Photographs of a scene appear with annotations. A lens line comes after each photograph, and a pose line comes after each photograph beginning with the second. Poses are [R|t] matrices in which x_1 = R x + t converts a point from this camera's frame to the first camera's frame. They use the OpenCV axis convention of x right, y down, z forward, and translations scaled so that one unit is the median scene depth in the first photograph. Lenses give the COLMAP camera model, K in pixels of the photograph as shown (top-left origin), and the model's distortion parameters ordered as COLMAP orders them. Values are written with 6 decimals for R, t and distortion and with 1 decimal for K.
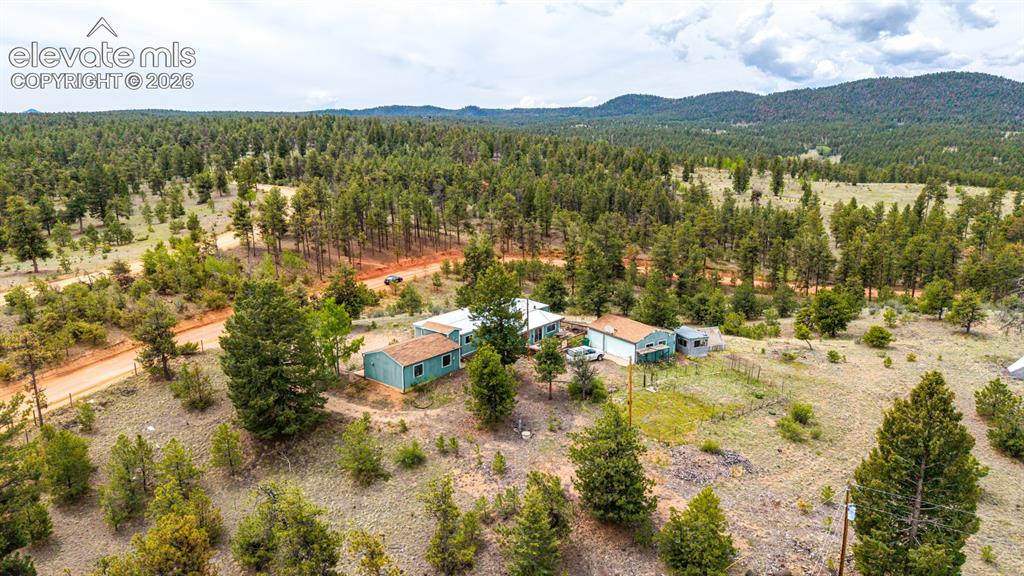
lens RADIAL K [[683.6, 0, 515.1], [0, 683.6, 283.1], [0, 0, 1]] dist [0.013262, -0.016792]
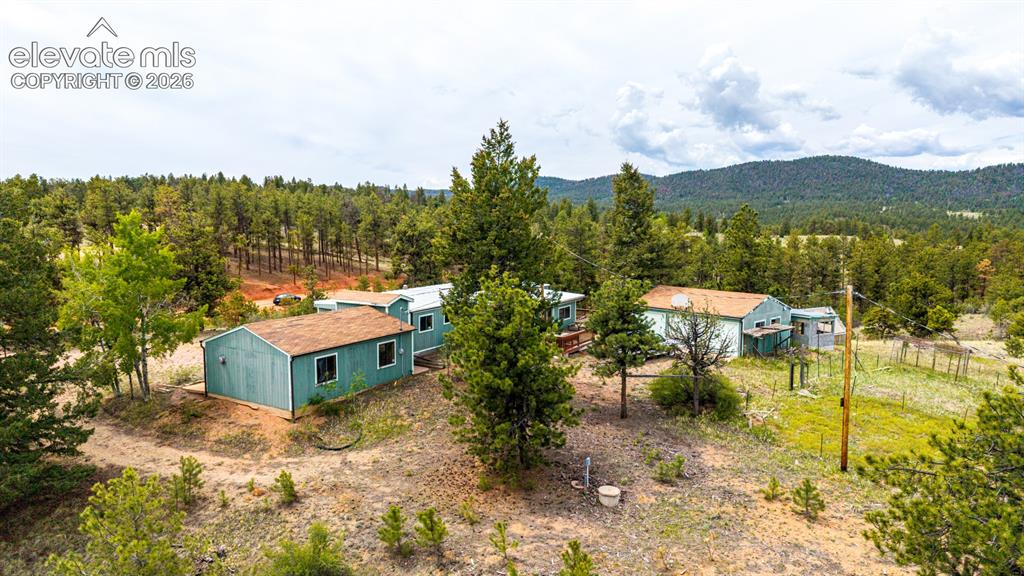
lens RADIAL K [[683.6, 0, 513.9], [0, 683.6, 293.7], [0, 0, 1]] dist [0.013262, -0.016792]
pose [[0.991110, -0.015560, 0.132133, -0.078477], [0.028780, 0.994697, -0.098740, 0.127902], [-0.129896, 0.101665, 0.986302, 0.537948]]
